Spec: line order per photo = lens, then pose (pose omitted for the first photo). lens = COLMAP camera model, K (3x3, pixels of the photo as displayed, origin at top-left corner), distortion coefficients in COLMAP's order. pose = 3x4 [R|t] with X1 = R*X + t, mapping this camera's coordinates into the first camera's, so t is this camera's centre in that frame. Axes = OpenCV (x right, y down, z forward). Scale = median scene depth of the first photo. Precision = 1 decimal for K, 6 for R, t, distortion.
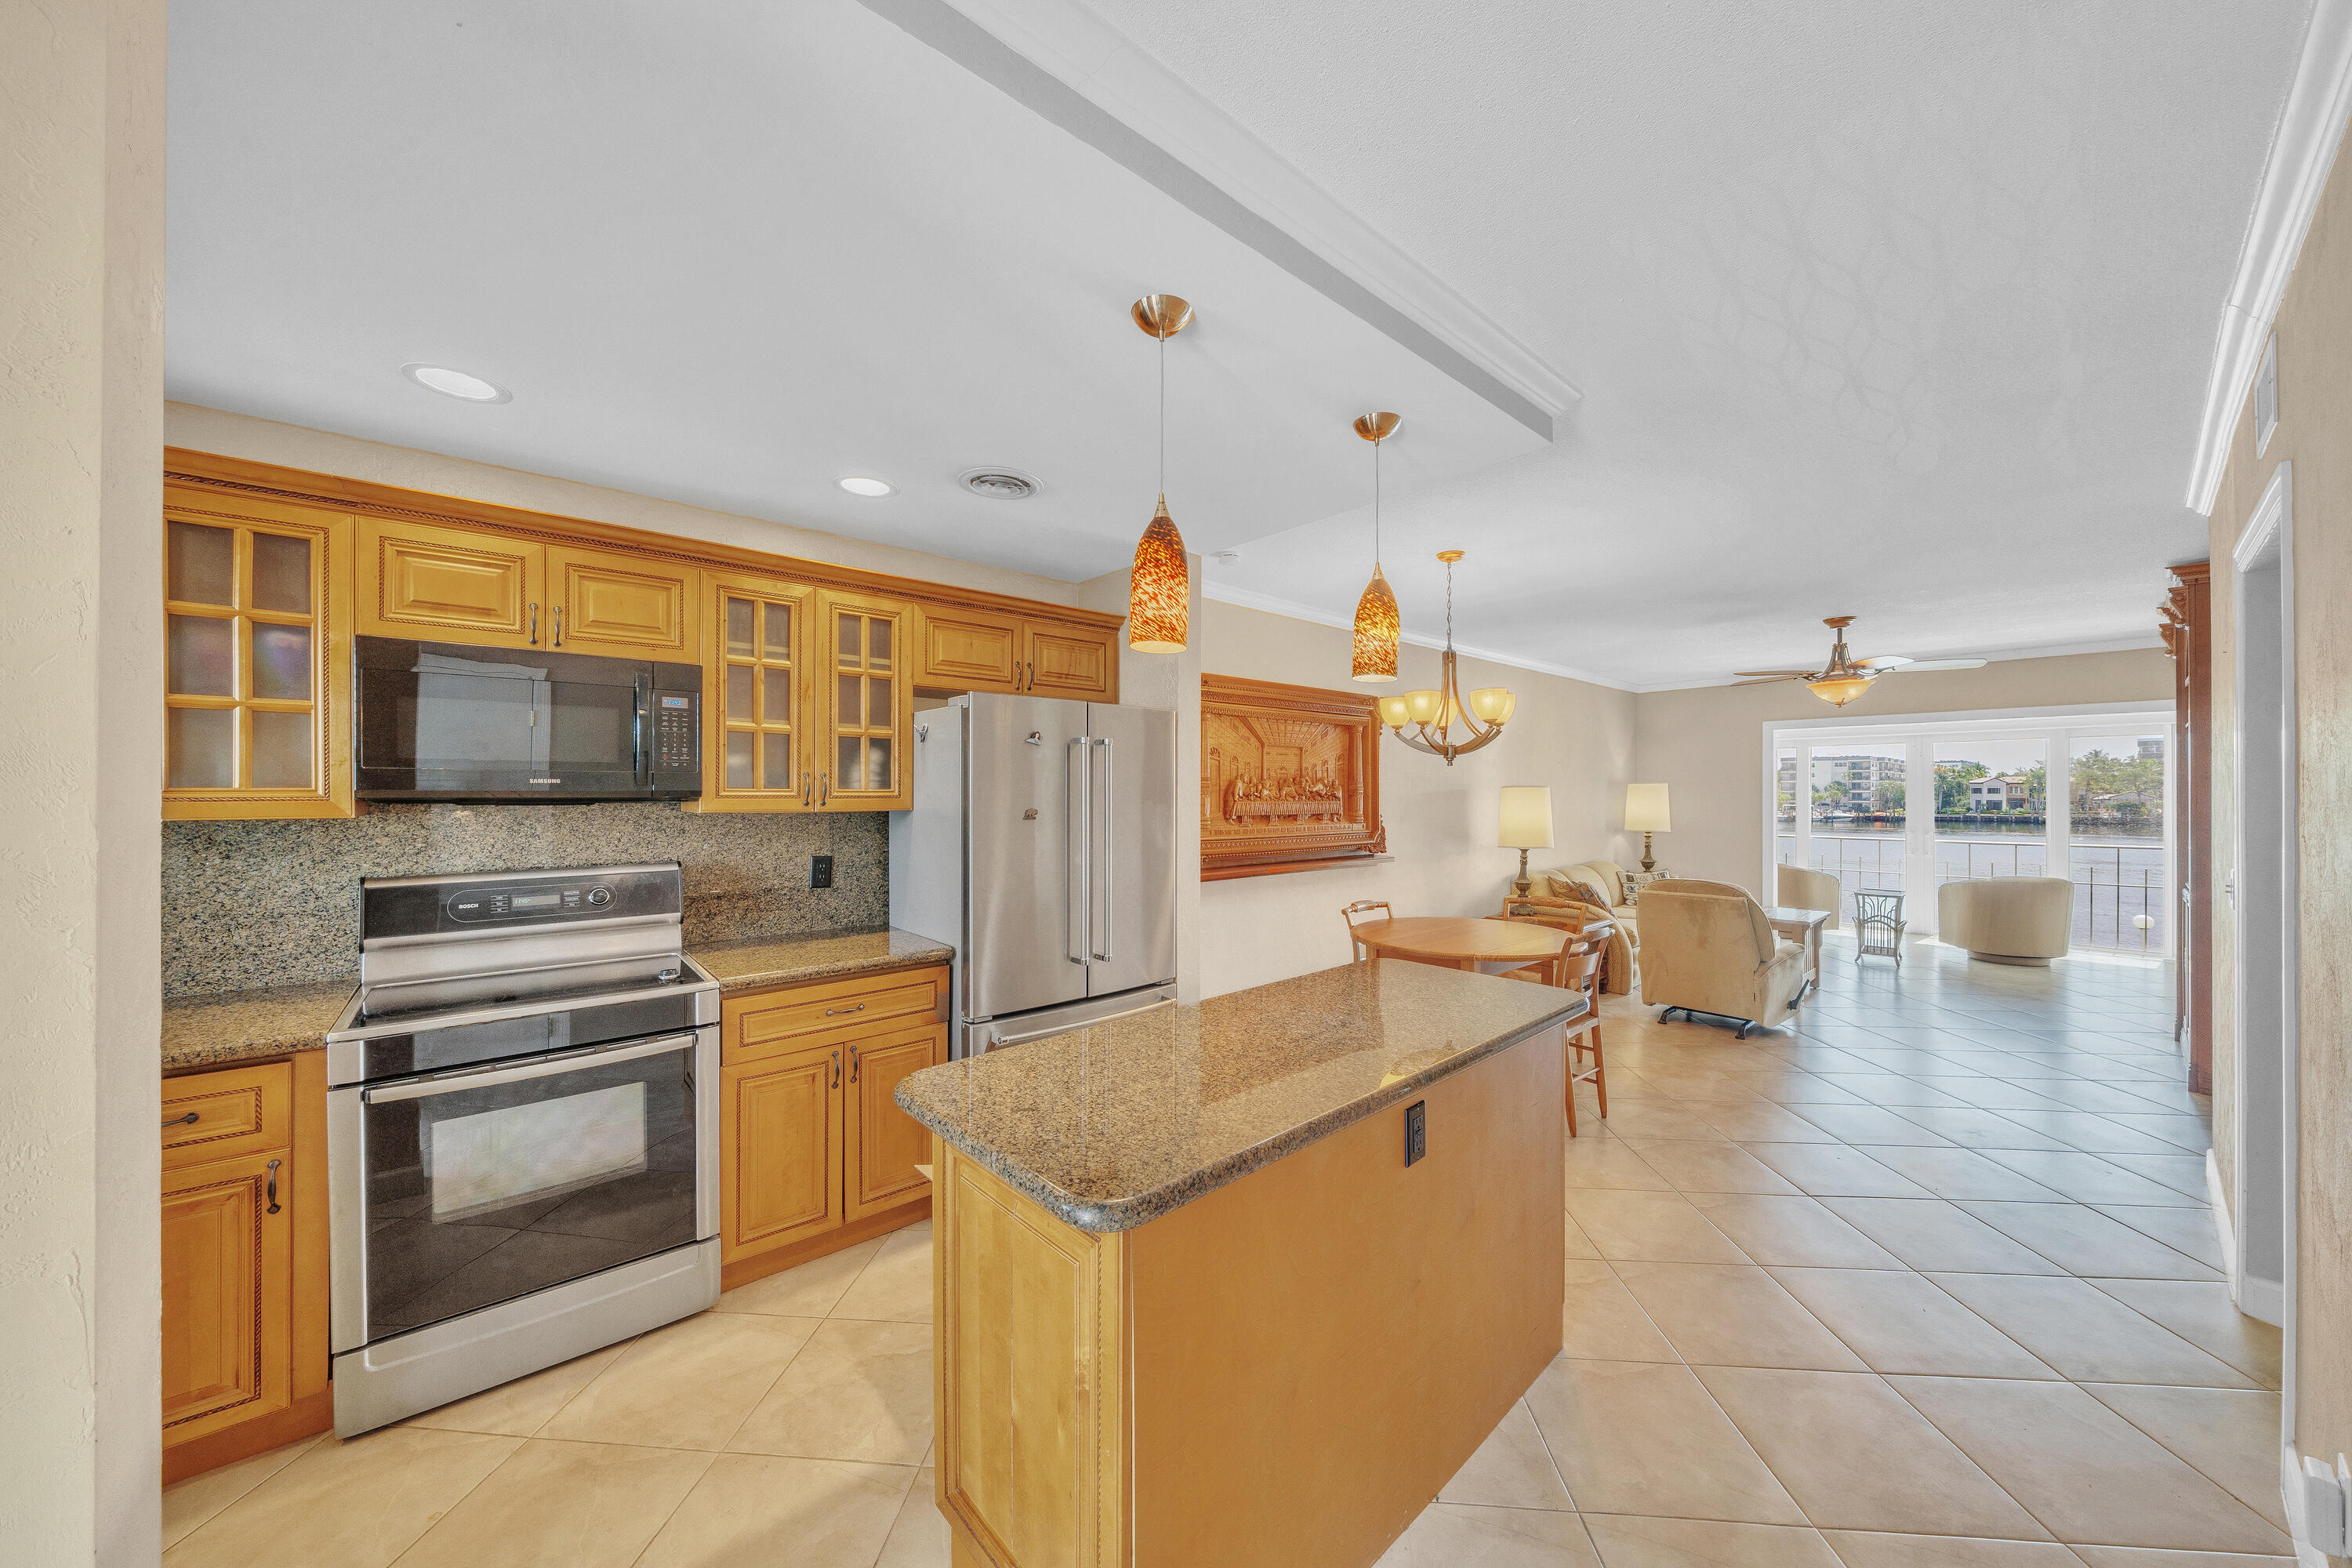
lens RADIAL K [[806.9, 0, 1173.2], [0, 806.9, 794.2], [0, 0, 1]] dist [-0.008818, 0.000909]
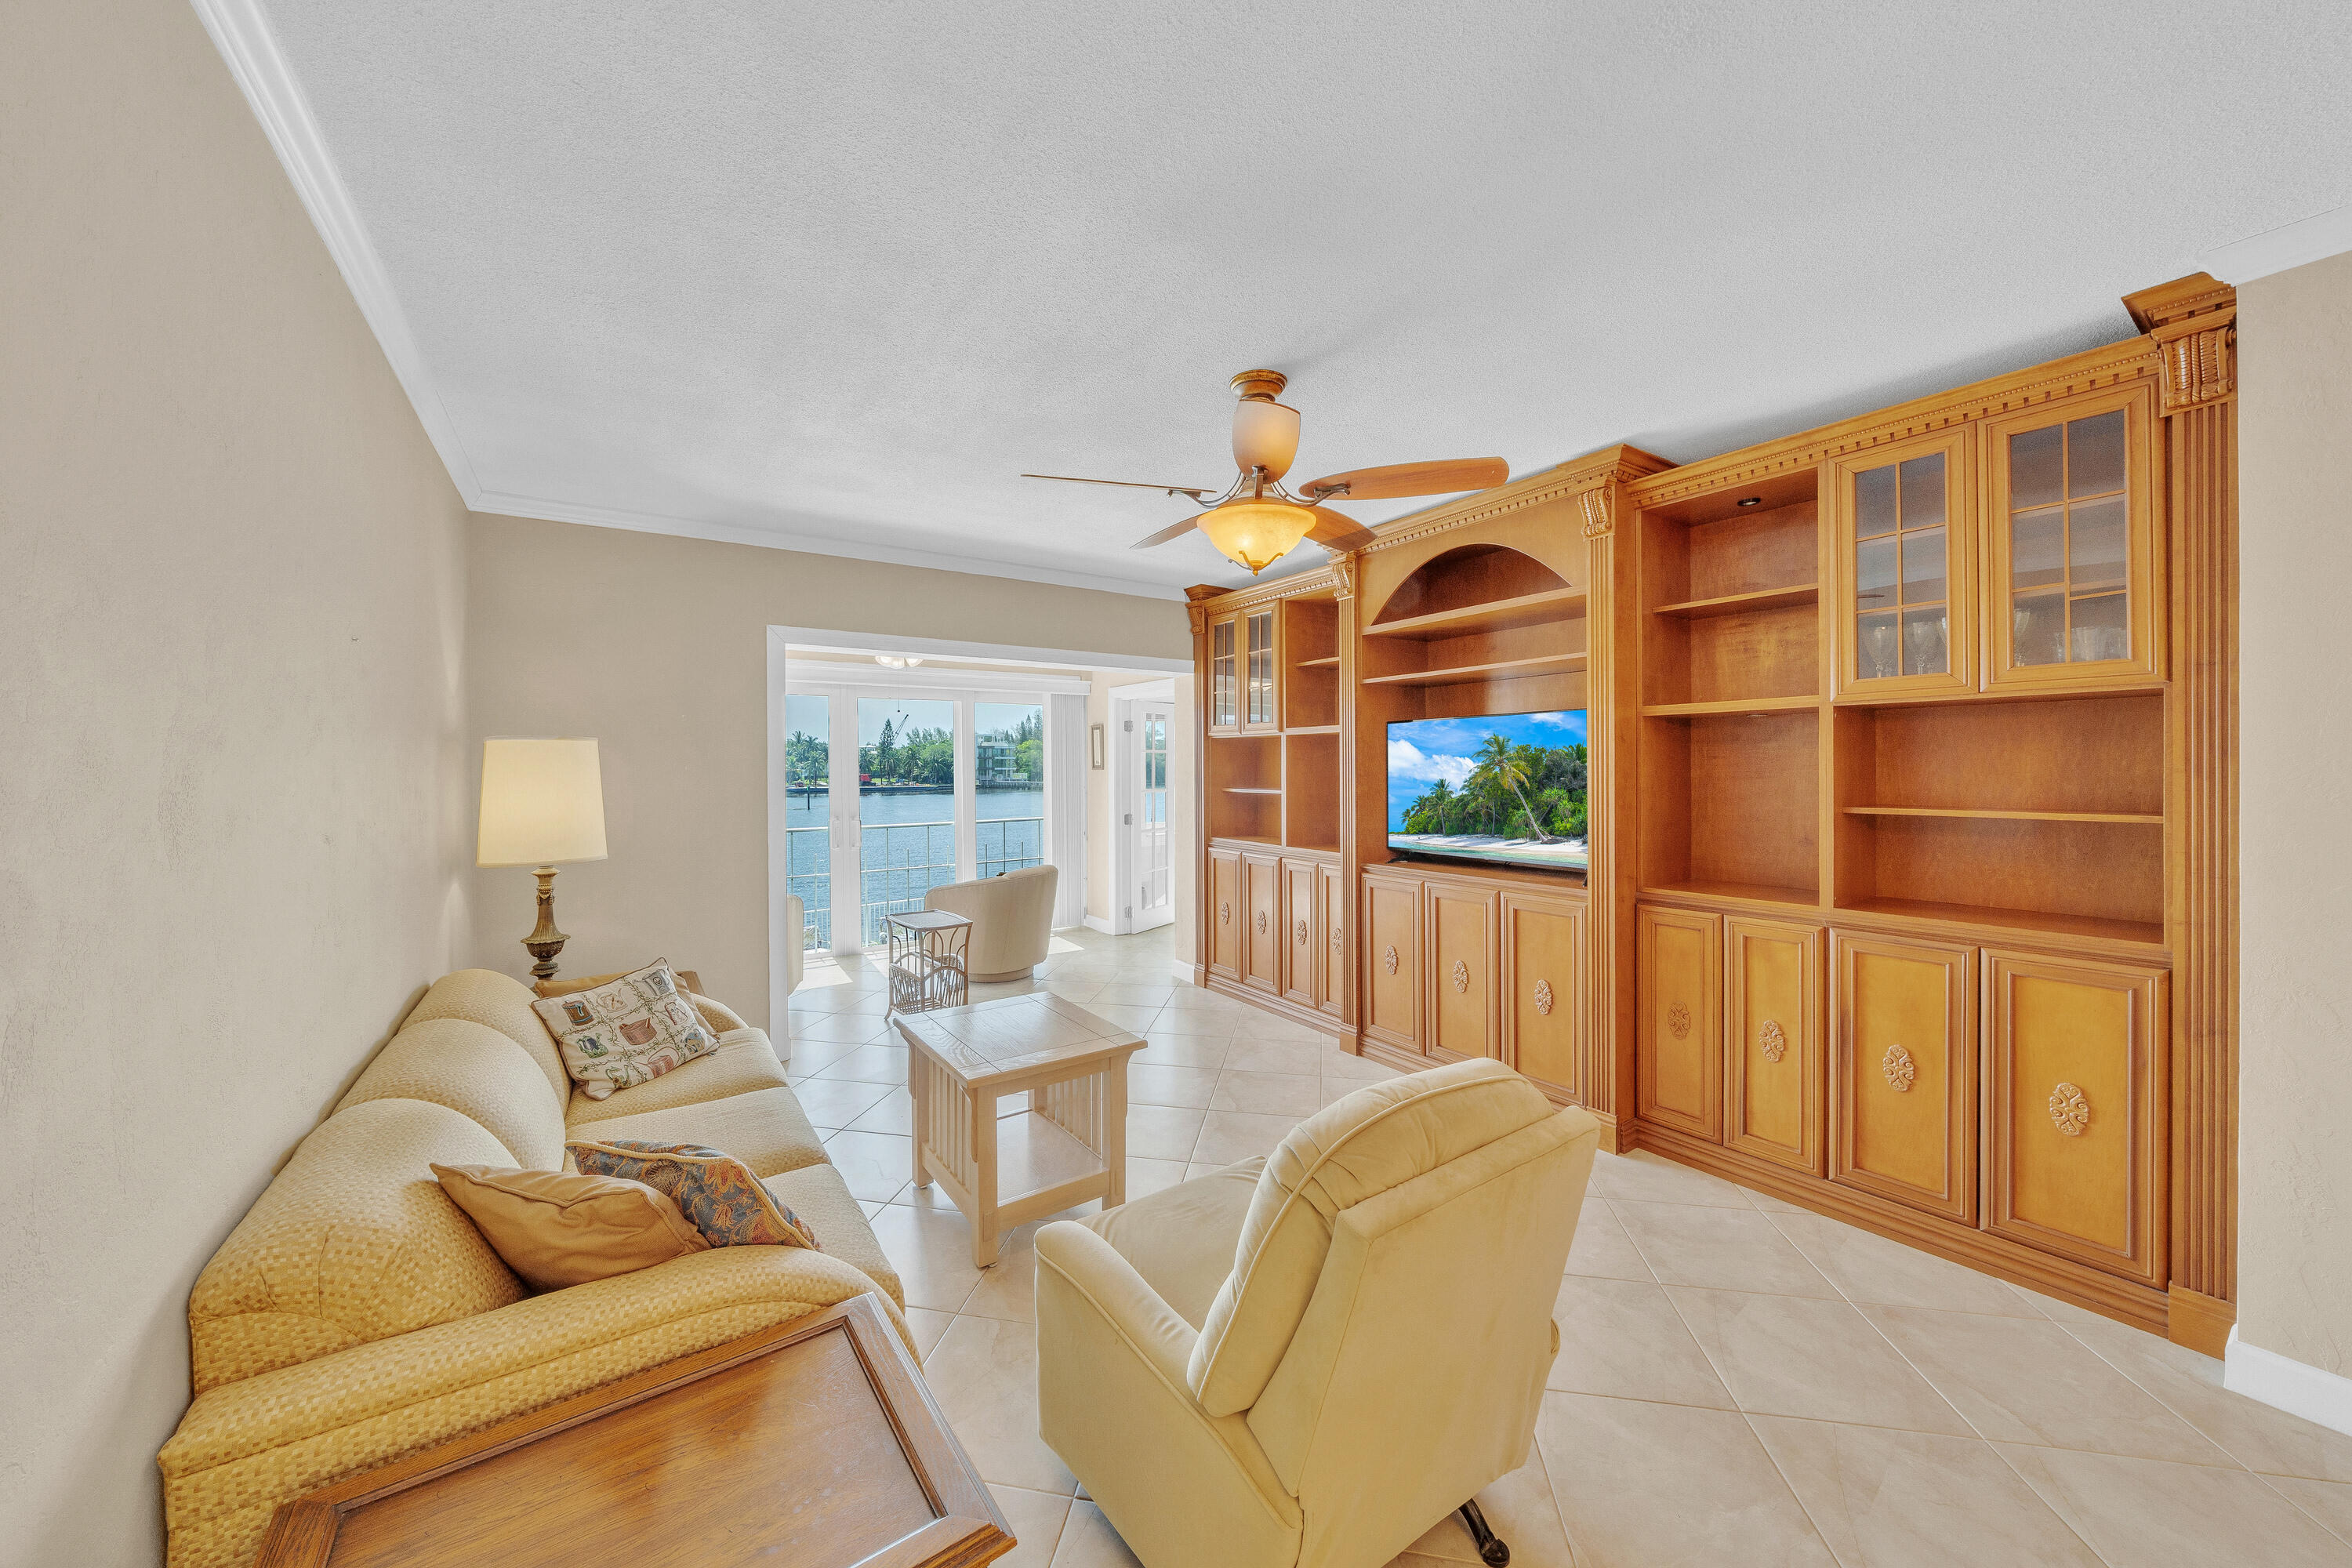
lens RADIAL K [[806.9, 0, 1177.0], [0, 806.9, 771.3], [0, 0, 1]] dist [-0.008818, 0.000909]
pose [[0.095291, -0.008875, 0.995410, 0.302187], [0.007527, 0.999938, 0.008195, 0.001612], [-0.995421, 0.006711, 0.095352, 0.847701]]
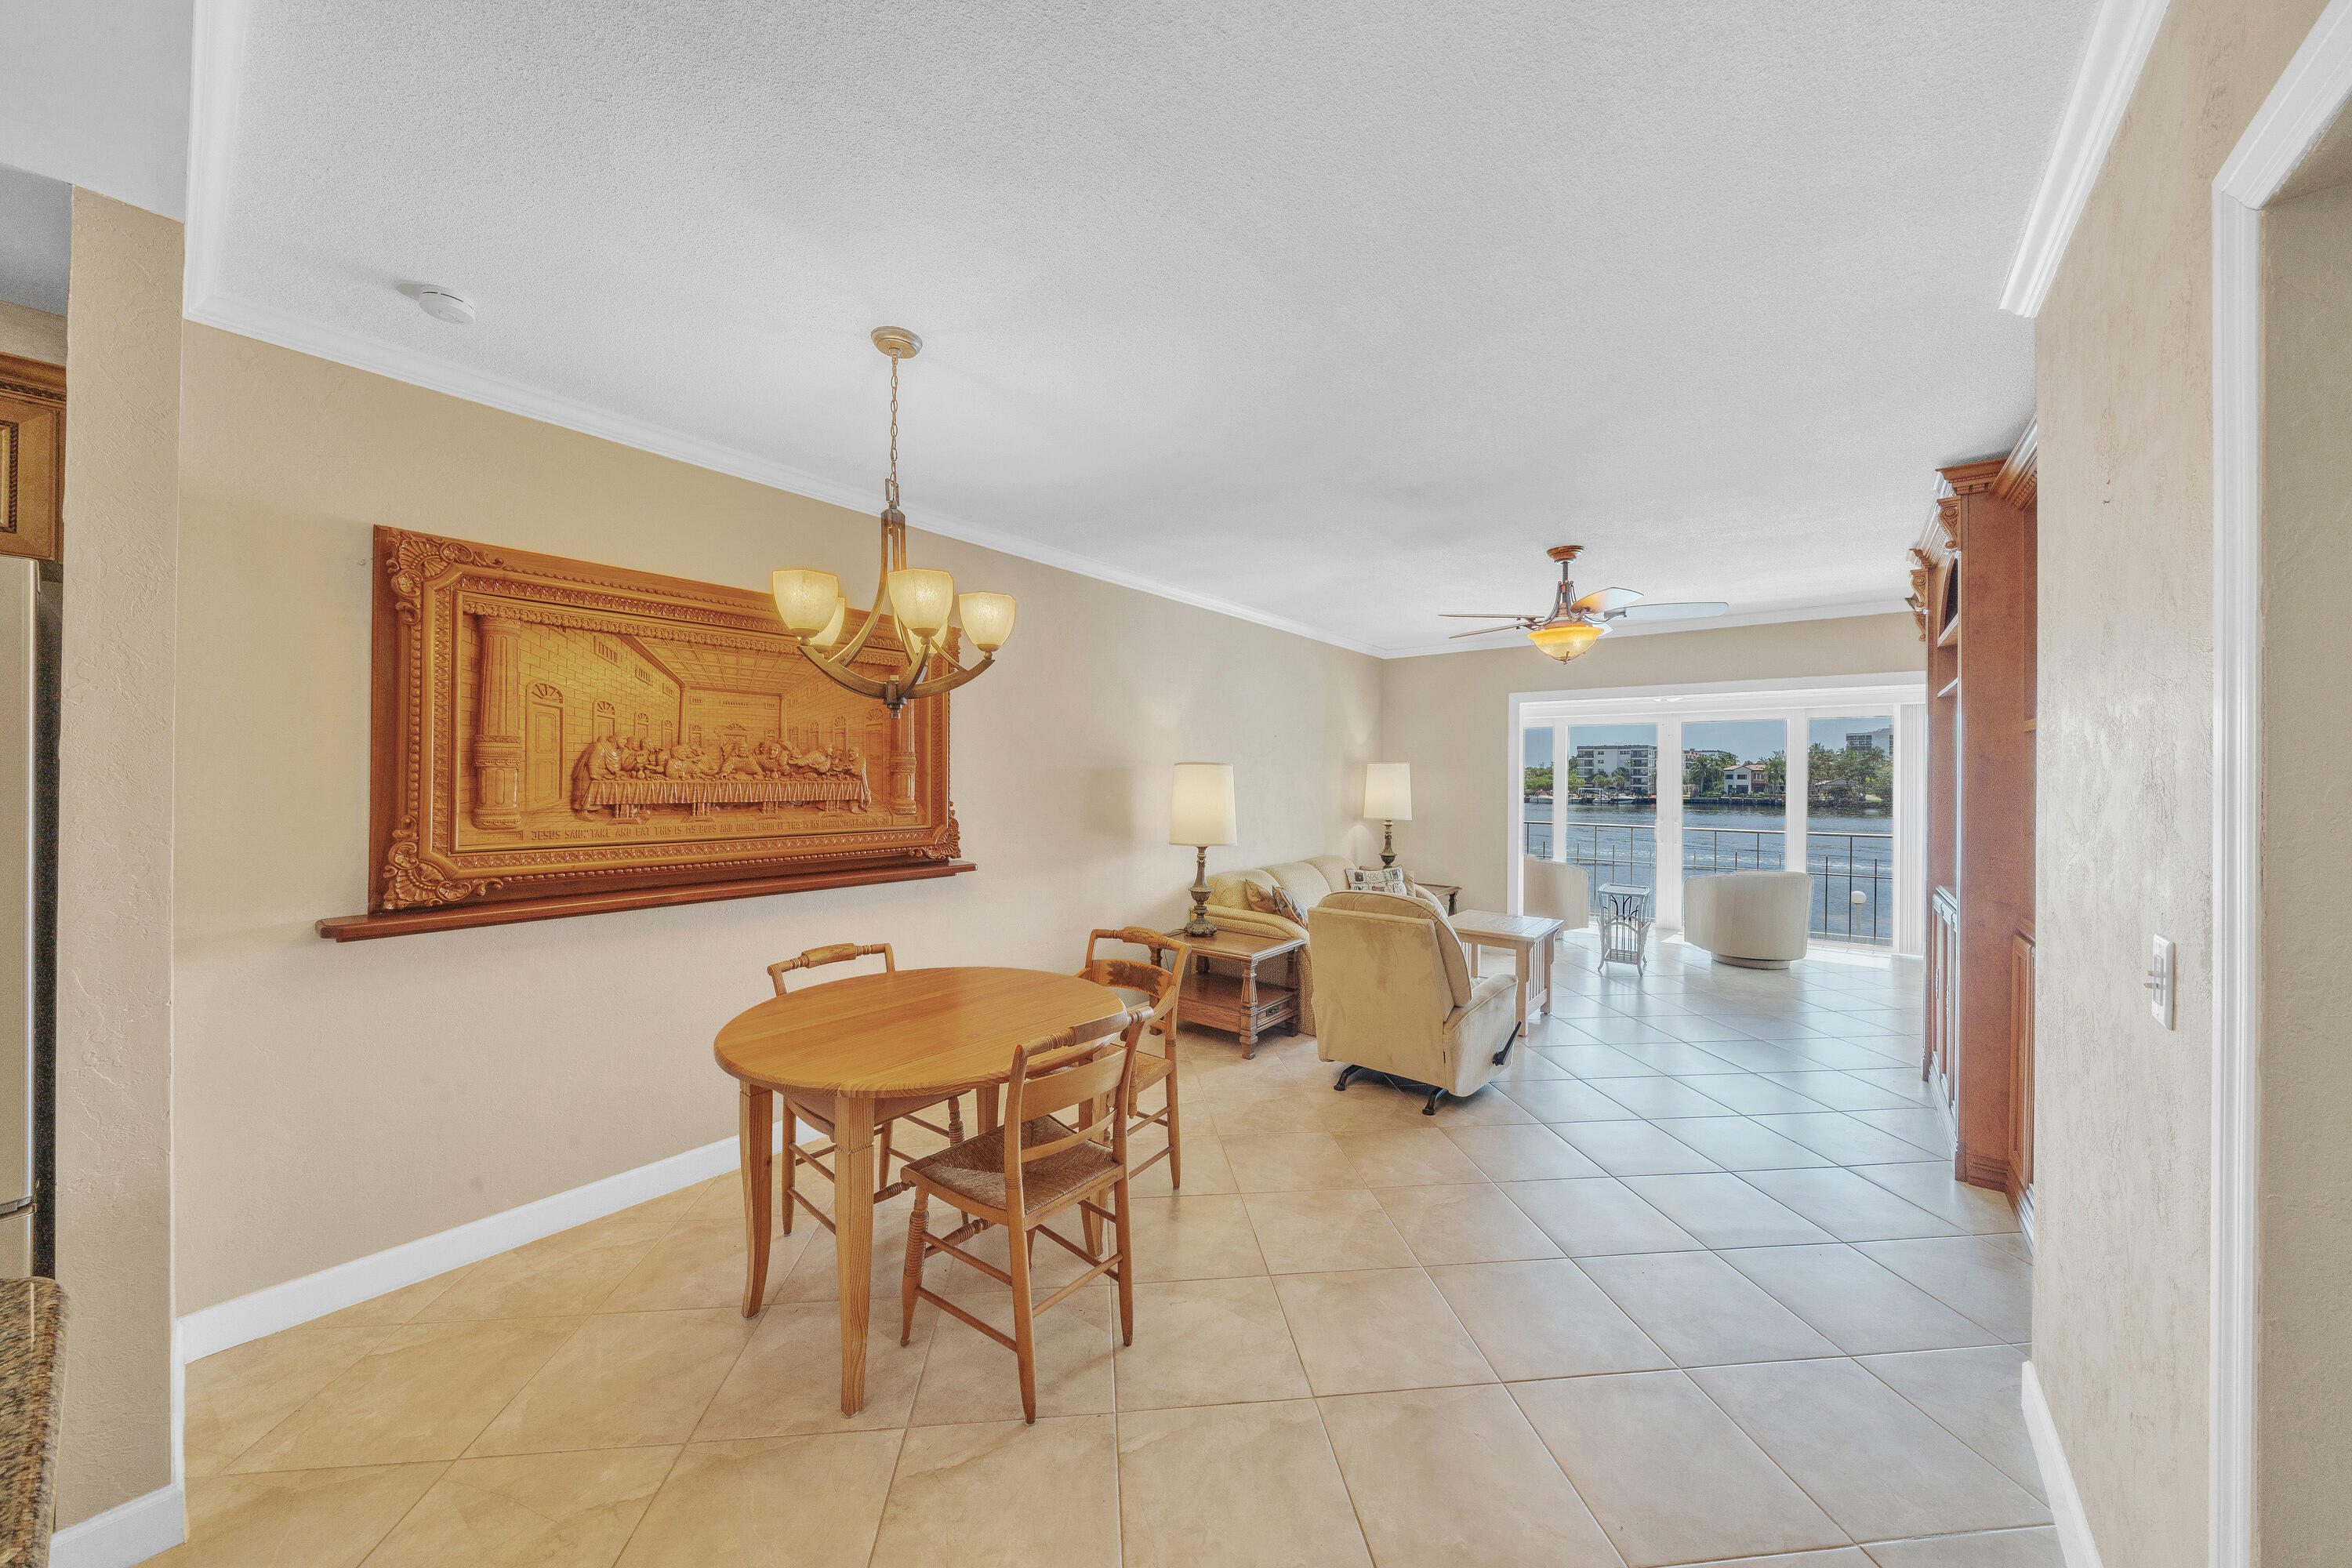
lens RADIAL K [[806.9, 0, 1175.1], [0, 806.9, 777.5], [0, 0, 1]] dist [-0.008818, 0.000909]
pose [[0.983153, 0.006560, 0.182665, 0.272055], [-0.007040, 0.999973, 0.001980, 0.002319], [-0.182647, -0.003232, 0.983173, 0.258926]]
